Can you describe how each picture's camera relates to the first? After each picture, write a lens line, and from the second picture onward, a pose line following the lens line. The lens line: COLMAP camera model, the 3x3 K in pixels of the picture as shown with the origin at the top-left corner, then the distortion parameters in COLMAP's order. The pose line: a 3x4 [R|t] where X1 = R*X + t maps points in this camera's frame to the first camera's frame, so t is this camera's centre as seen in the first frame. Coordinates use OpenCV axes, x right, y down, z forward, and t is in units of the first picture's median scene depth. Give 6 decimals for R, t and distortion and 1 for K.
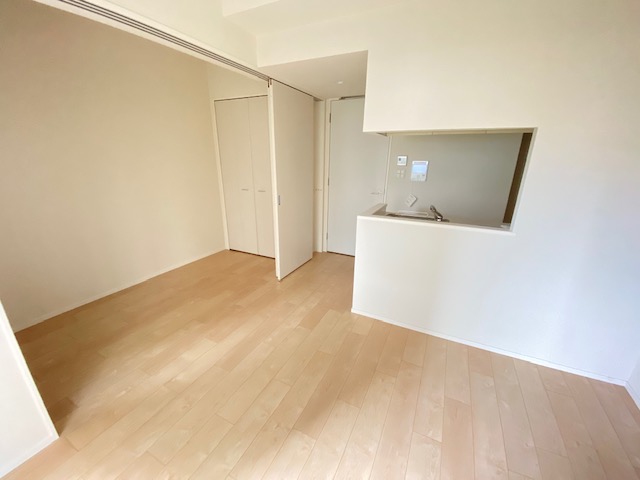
lens RADIAL K [[261.6, 0, 320.0], [0, 261.6, 240.0], [0, 0, 1]] dist [0.032593, -0.026736]
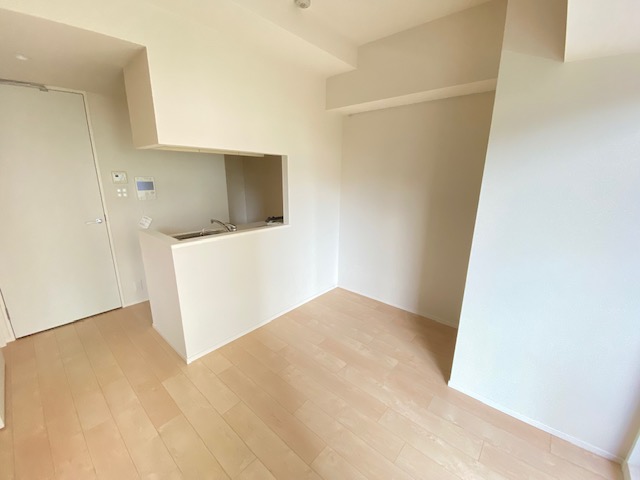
lens RADIAL K [[261.6, 0, 320.0], [0, 261.6, 240.0], [0, 0, 1]] dist [0.032593, -0.026736]
pose [[0.246944, -0.245376, 0.937448, -0.478491], [0.287307, 0.942450, 0.171003, -0.111891], [-0.925458, 0.227107, 0.303231, 0.317994]]
